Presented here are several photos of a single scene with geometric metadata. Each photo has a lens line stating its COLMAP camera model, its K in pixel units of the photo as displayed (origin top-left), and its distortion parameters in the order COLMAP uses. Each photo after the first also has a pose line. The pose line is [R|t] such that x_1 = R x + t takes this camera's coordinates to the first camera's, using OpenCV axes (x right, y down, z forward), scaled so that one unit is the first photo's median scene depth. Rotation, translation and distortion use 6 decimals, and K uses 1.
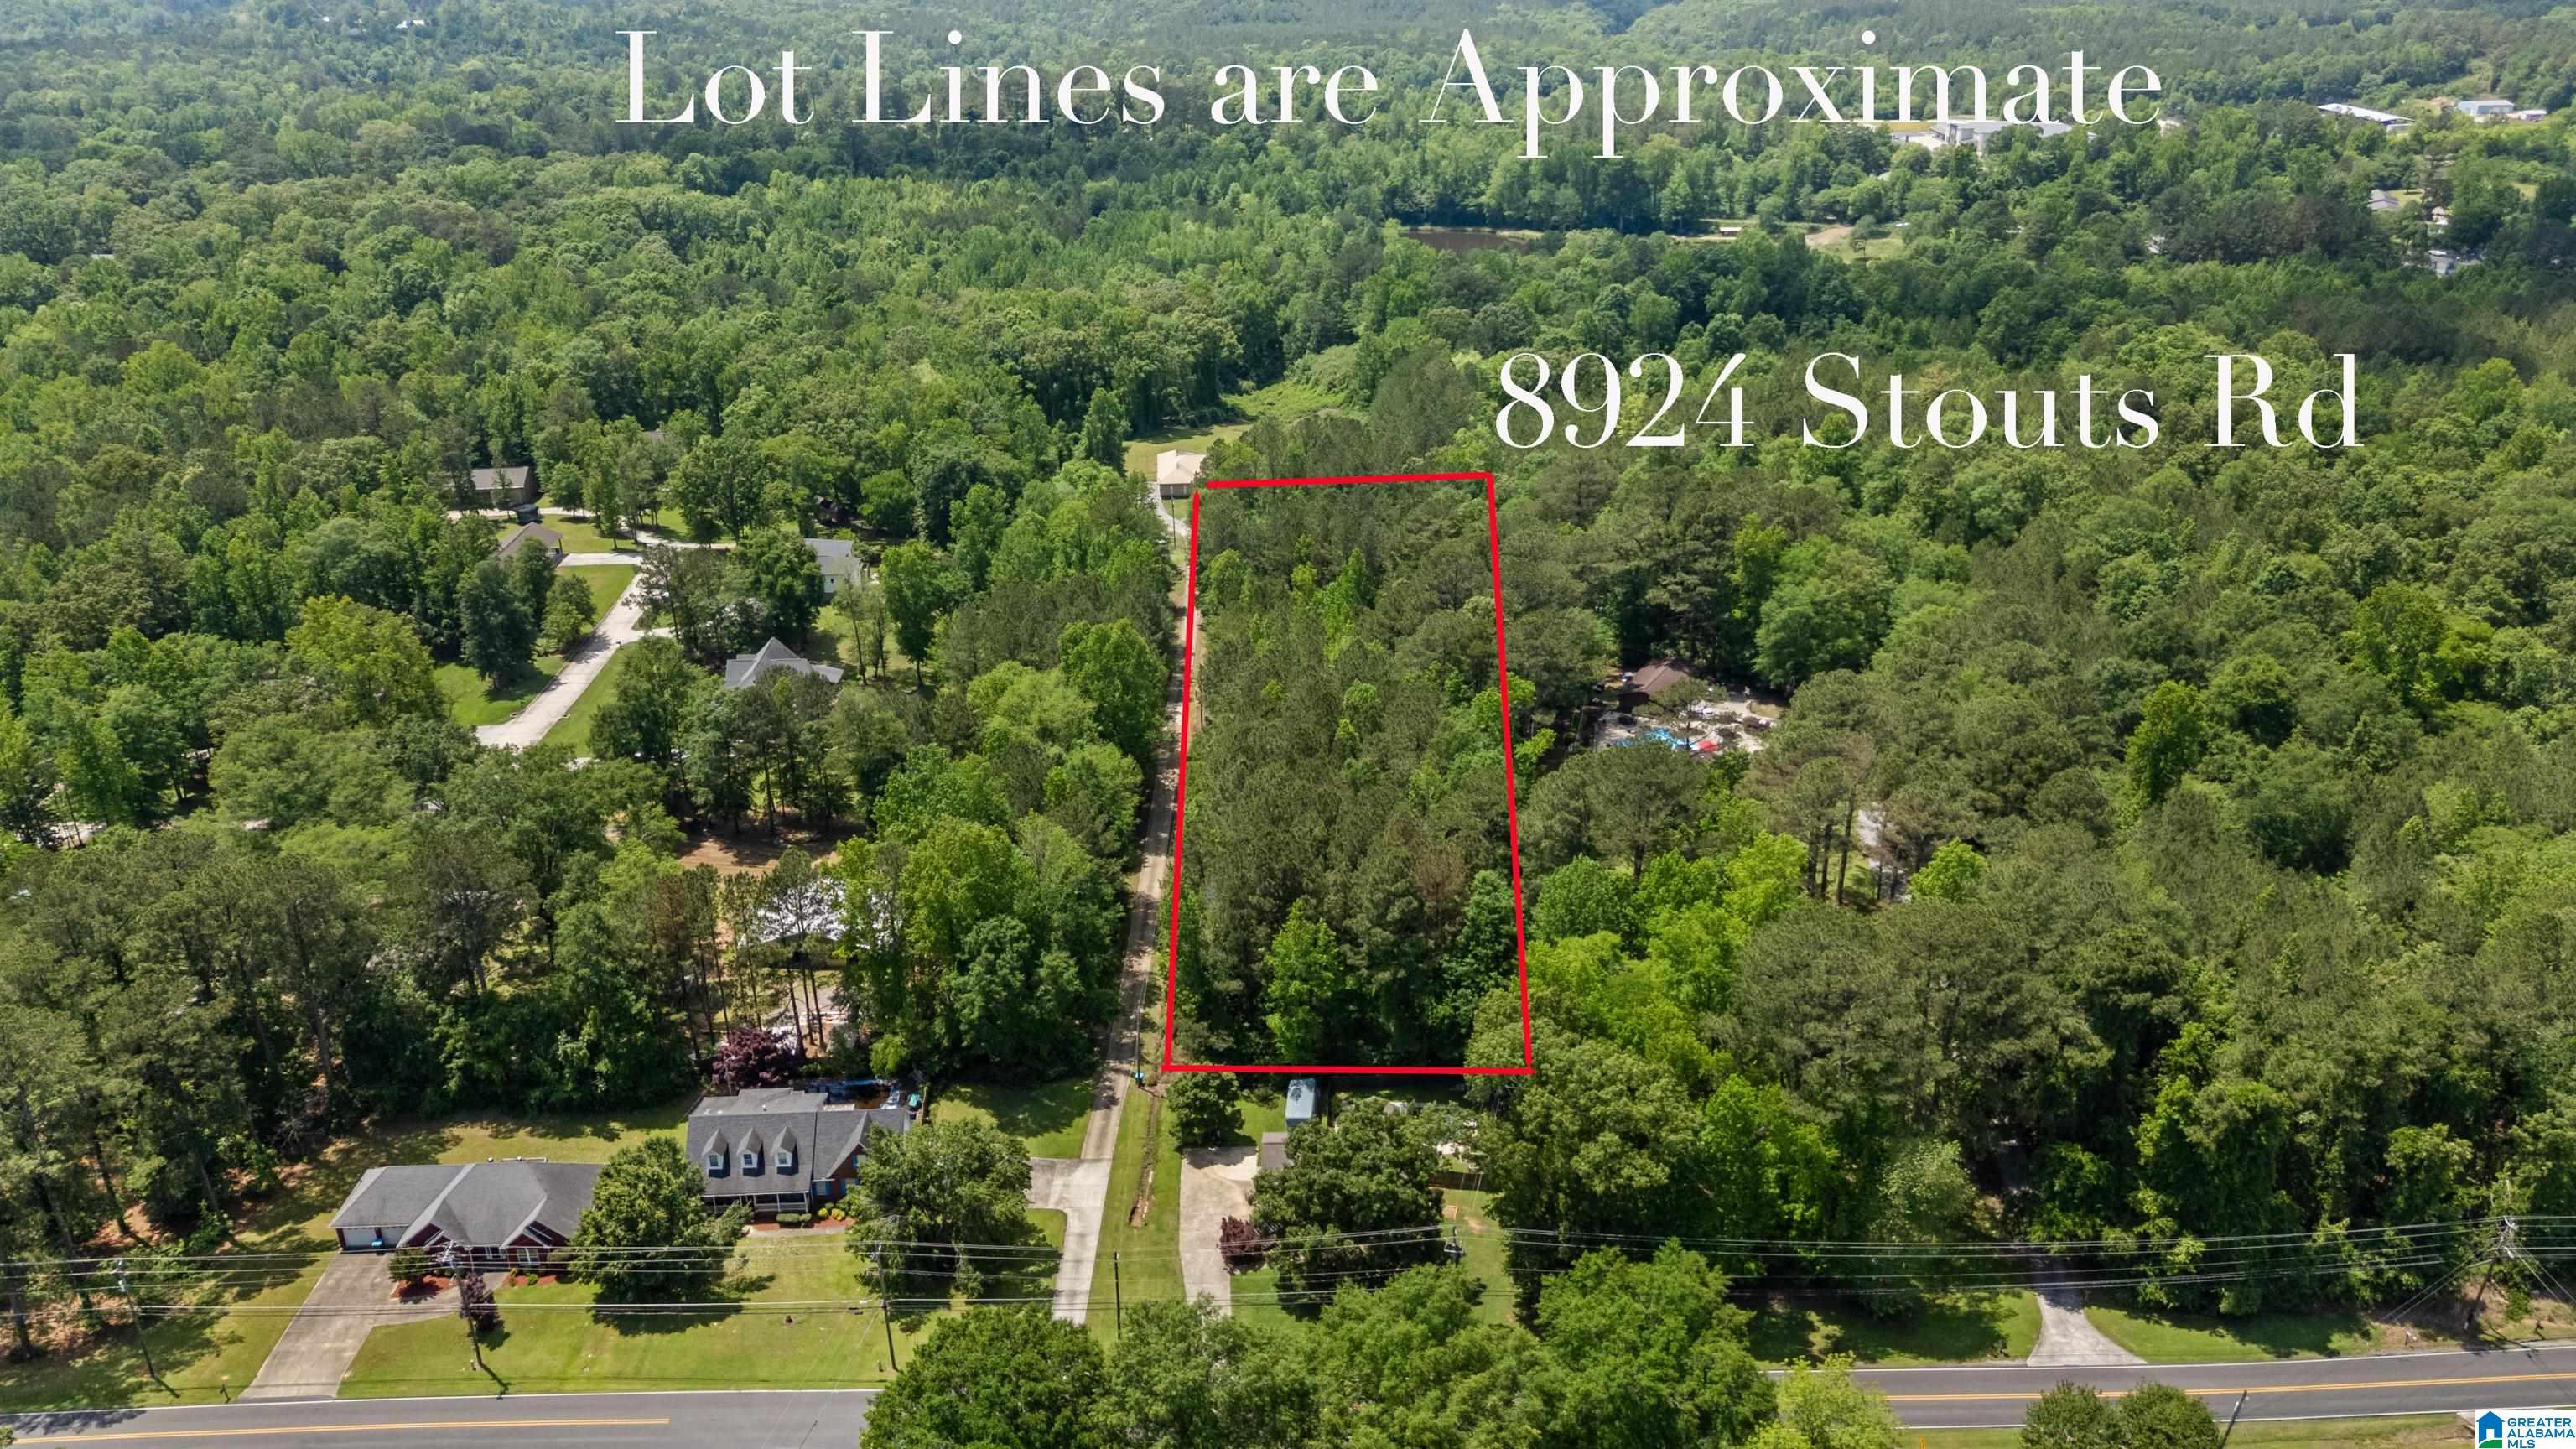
lens RADIAL K [[1887.3, 0, 1294.6], [0, 1887.3, 724.8], [0, 0, 1]] dist [0.098821, -0.129245]
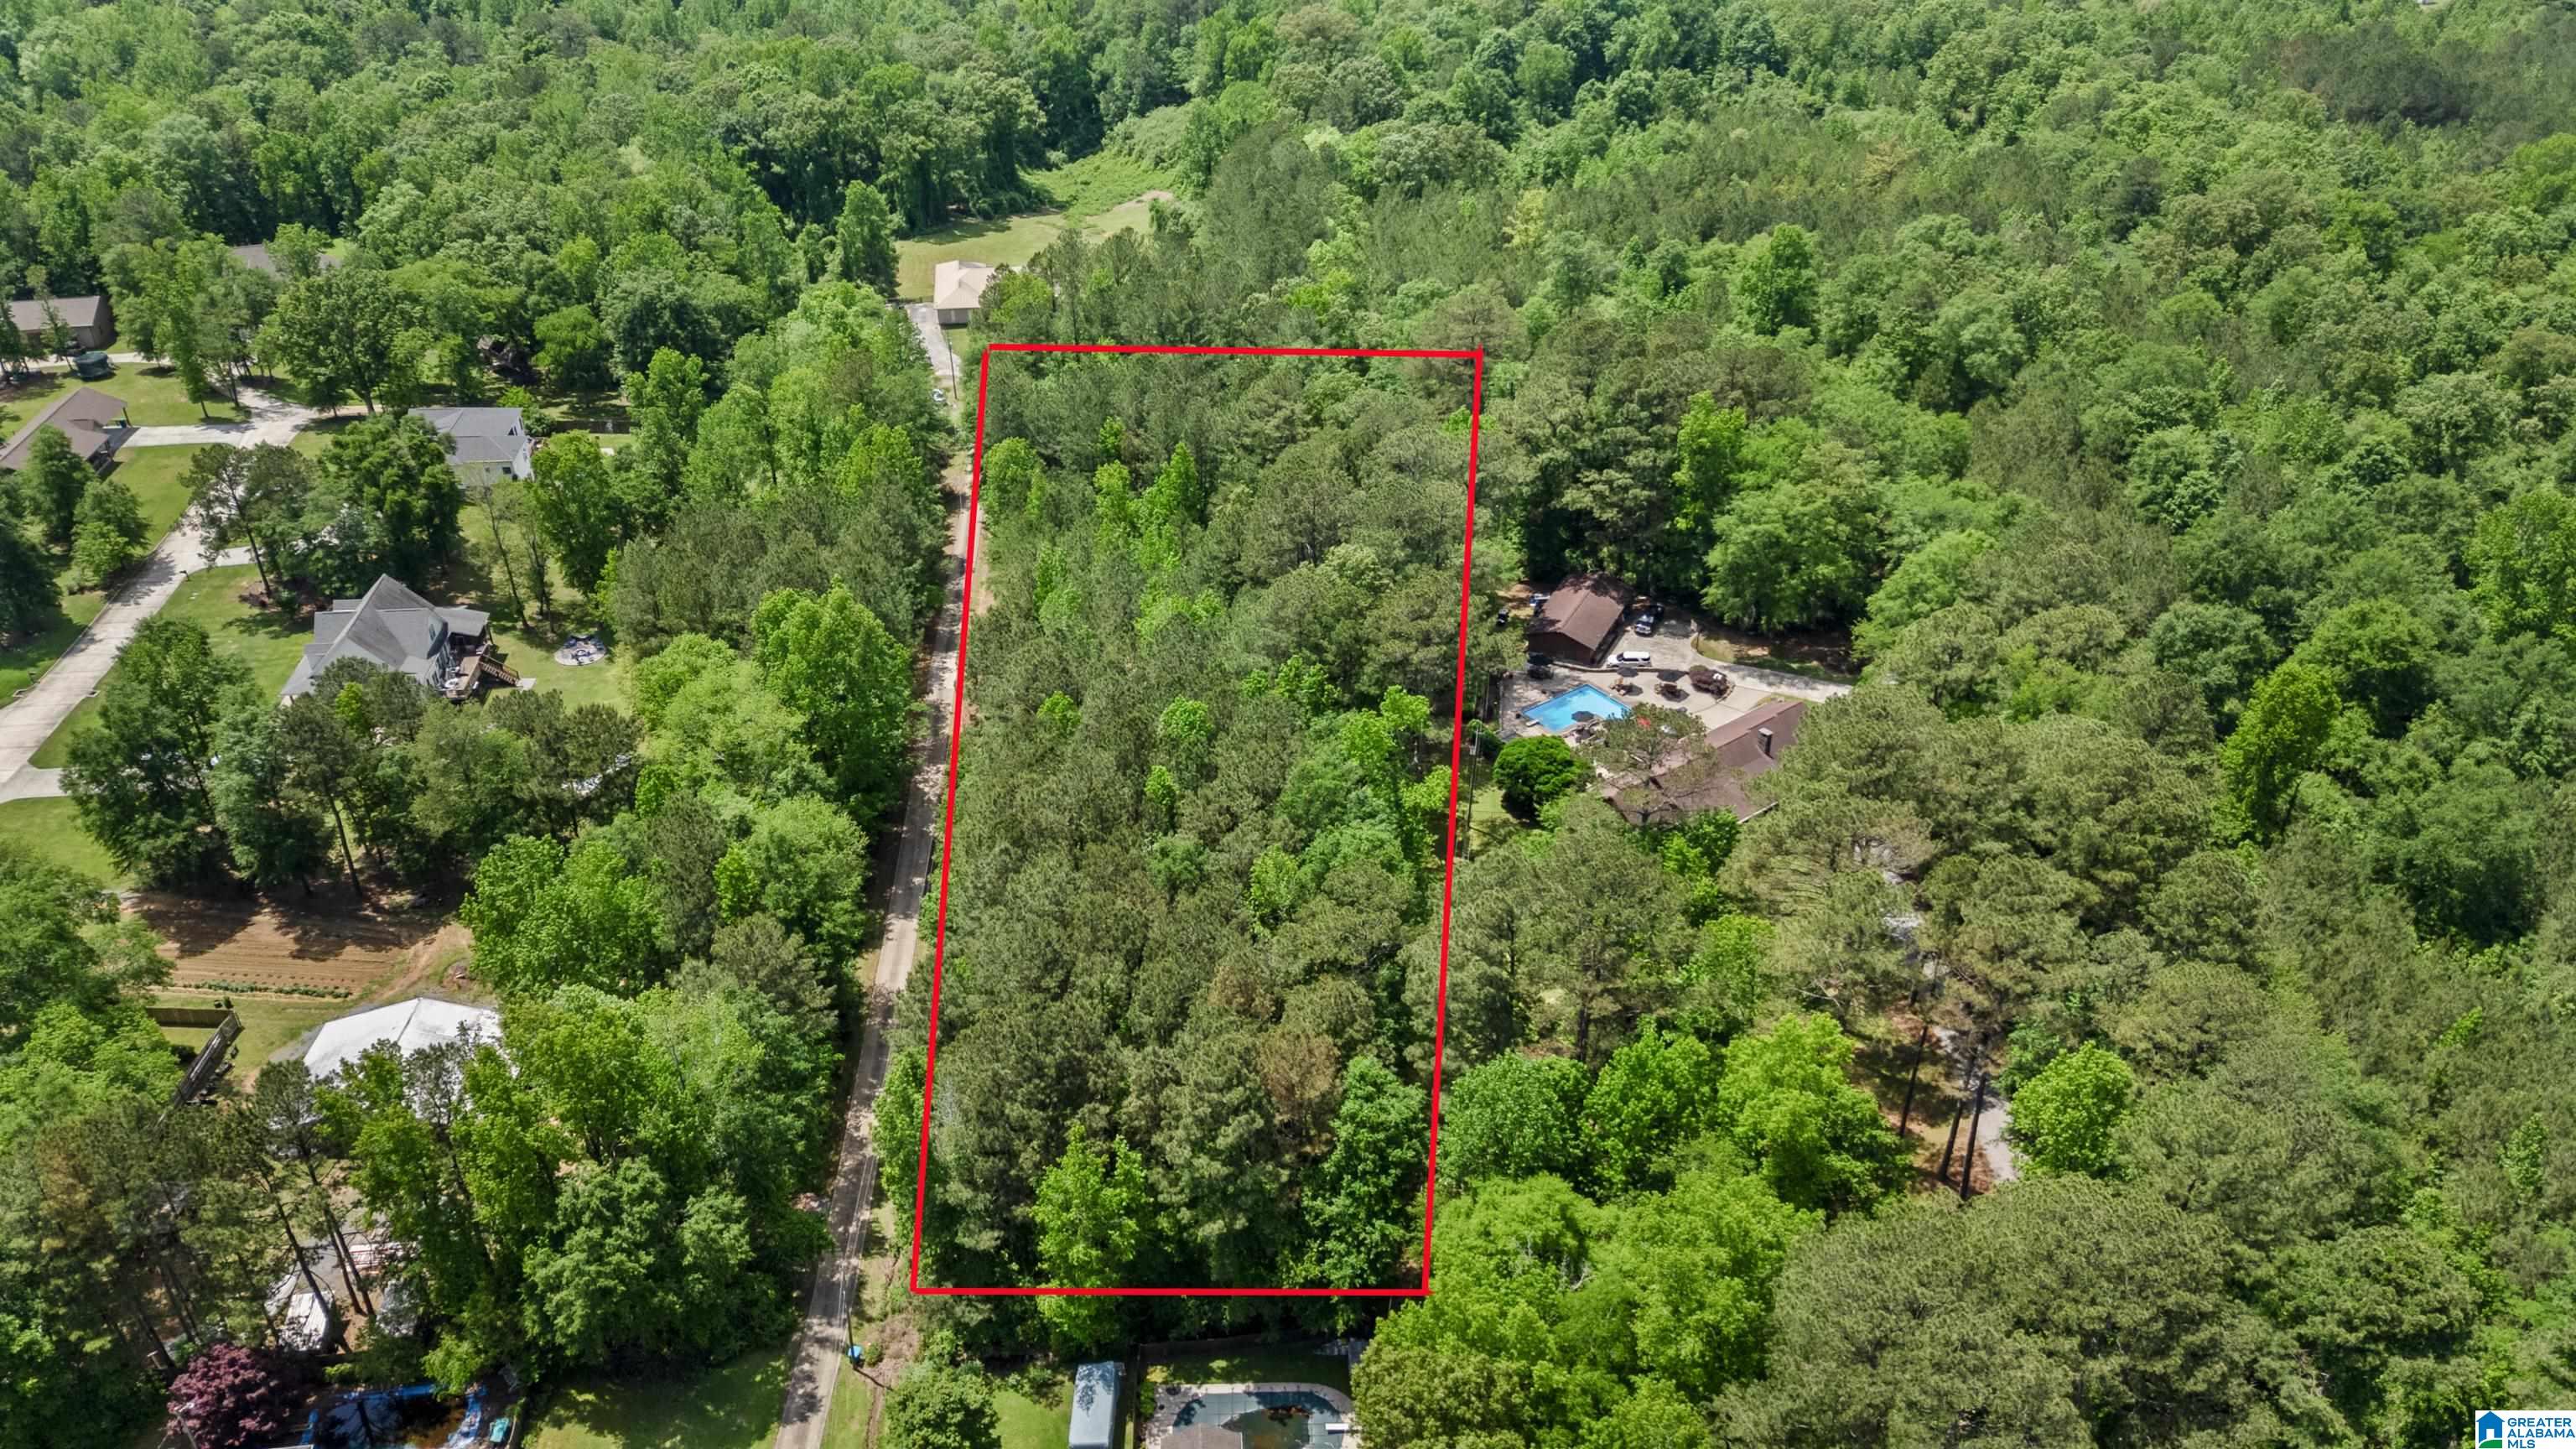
lens RADIAL K [[1903.2, 0, 1285.9], [0, 1903.2, 721.0], [0, 0, 1]] dist [0.065687, -0.049496]
pose [[0.997435, -0.028153, 0.065811, 0.020689], [0.018802, 0.990167, 0.138619, -0.082577], [-0.069067, -0.137026, 0.988157, 0.225038]]
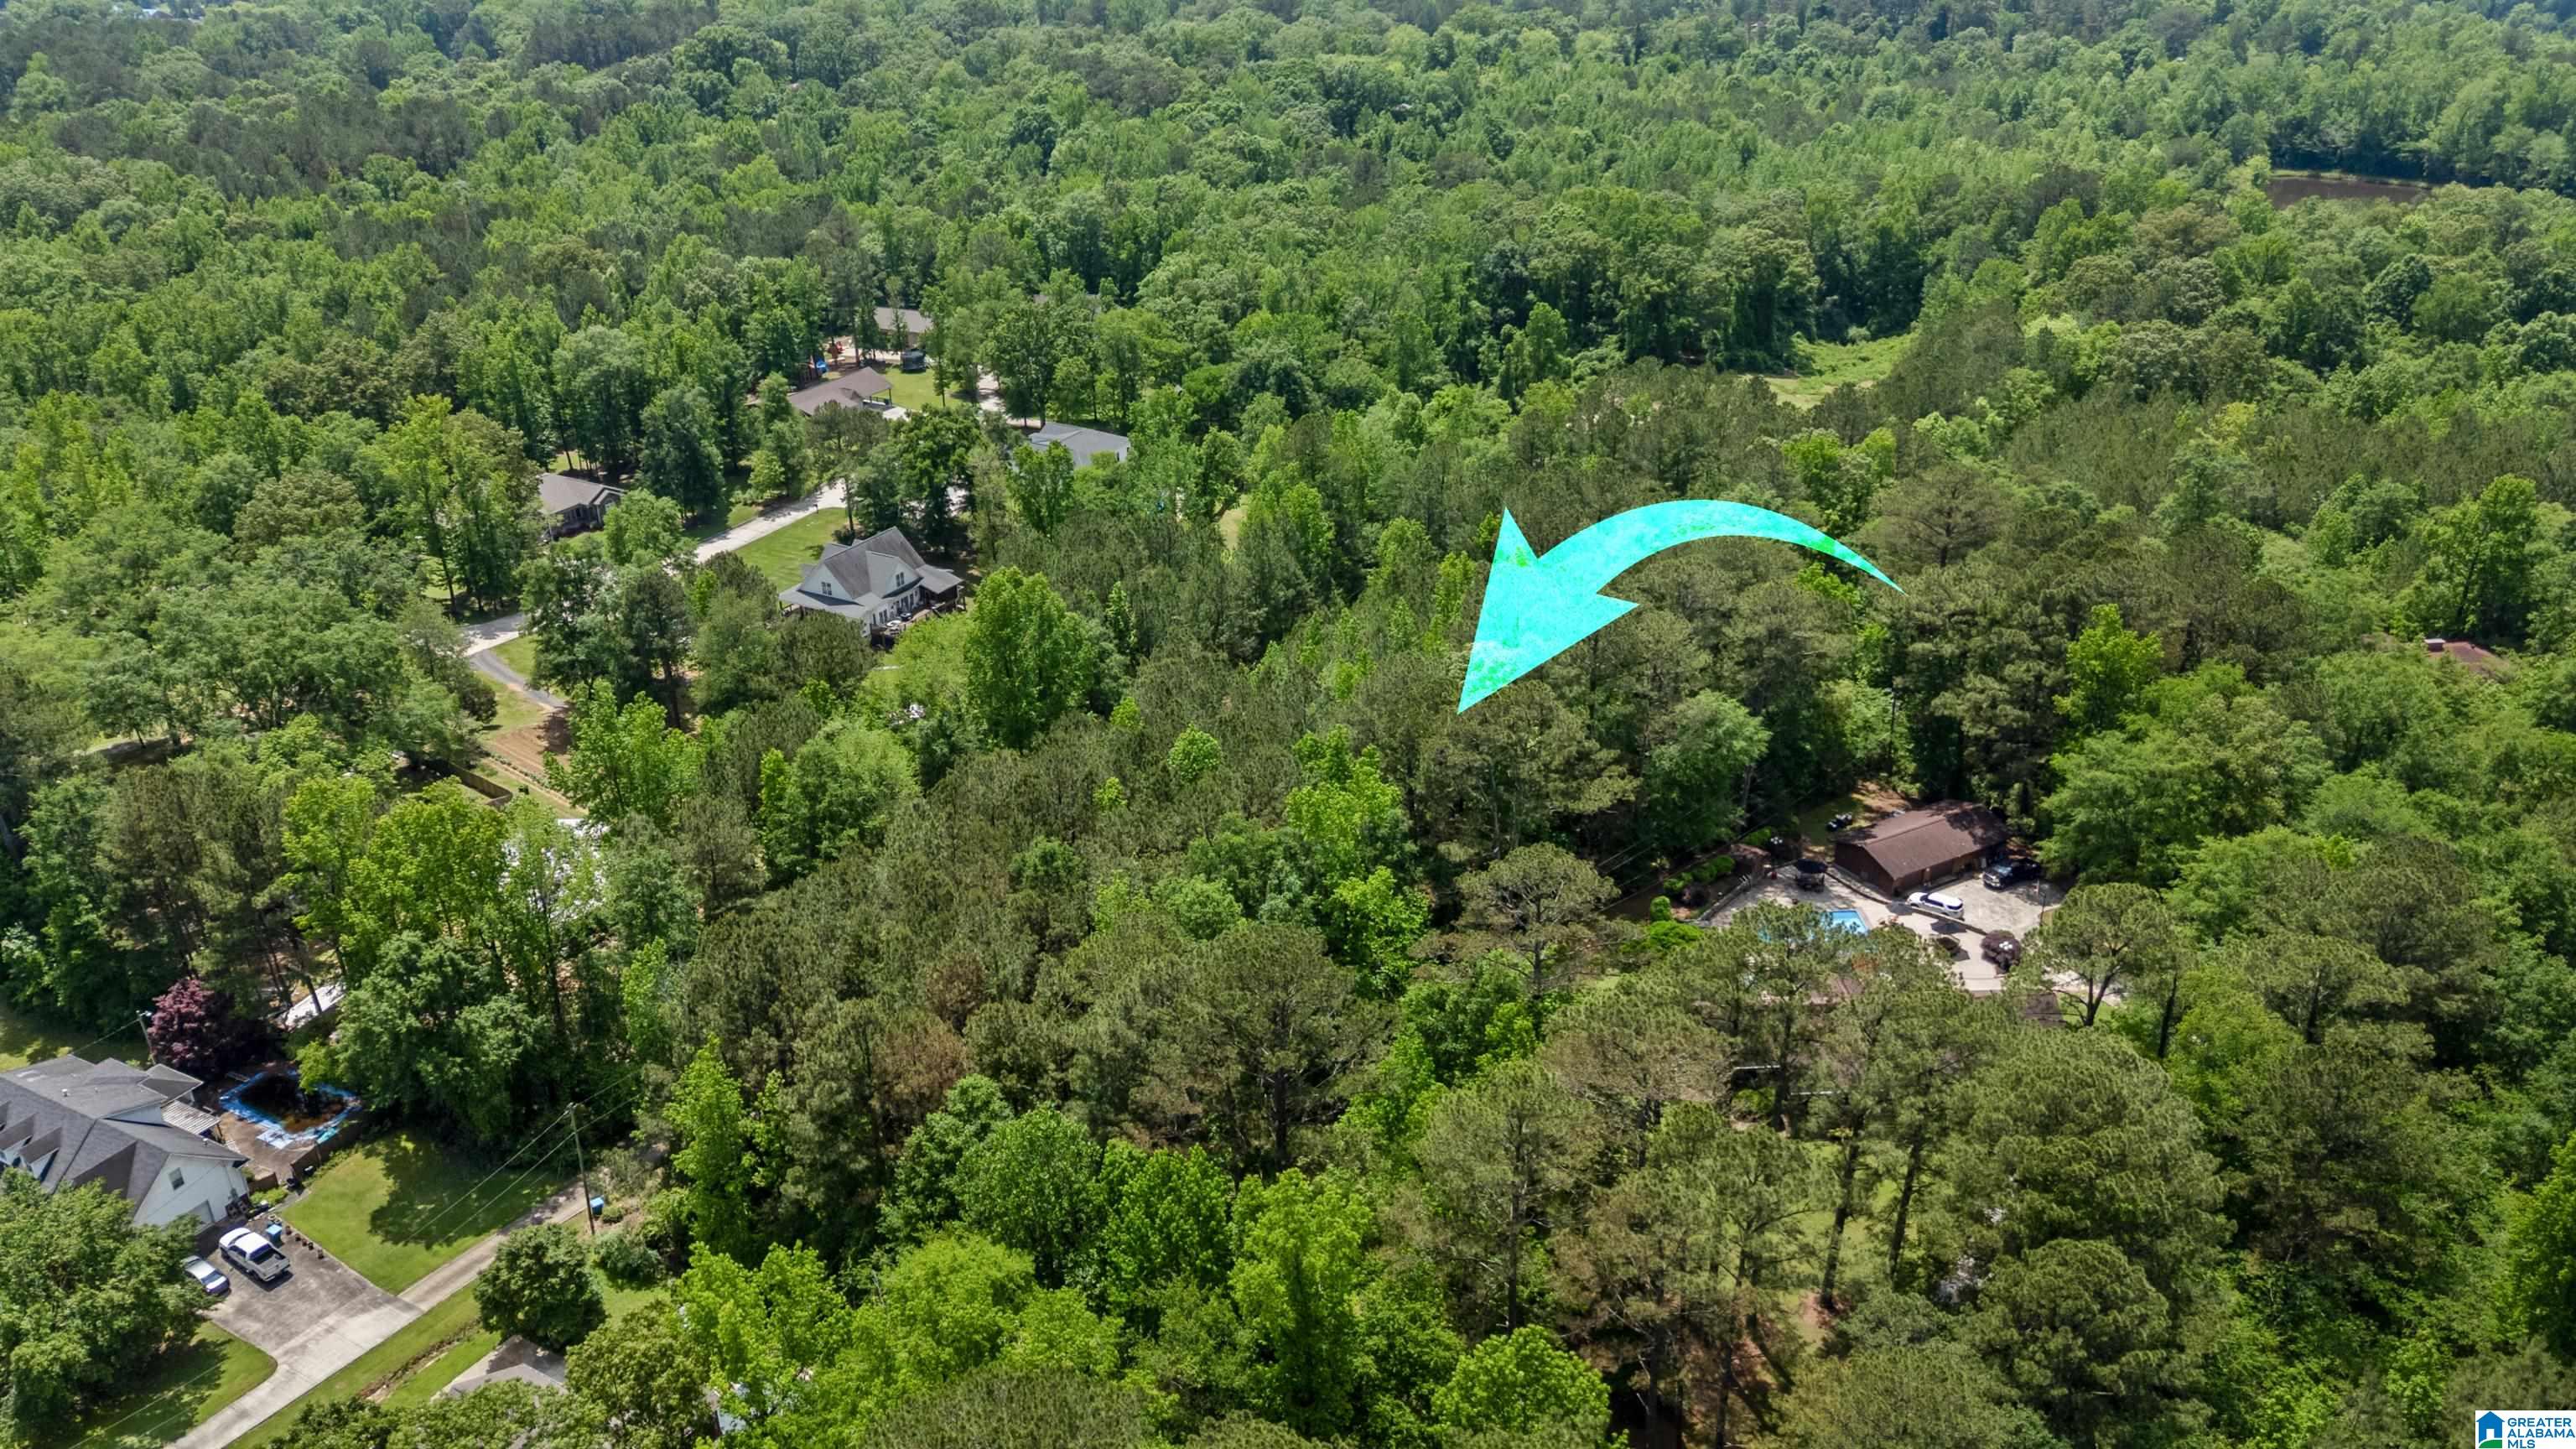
lens RADIAL K [[1903.2, 0, 1285.9], [0, 1903.2, 721.0], [0, 0, 1]] dist [0.065687, -0.049496]
pose [[0.858814, 0.221621, -0.461868, 0.279036], [-0.207427, 0.974804, 0.082048, -0.064935], [0.468414, 0.025340, 0.883146, 0.315175]]
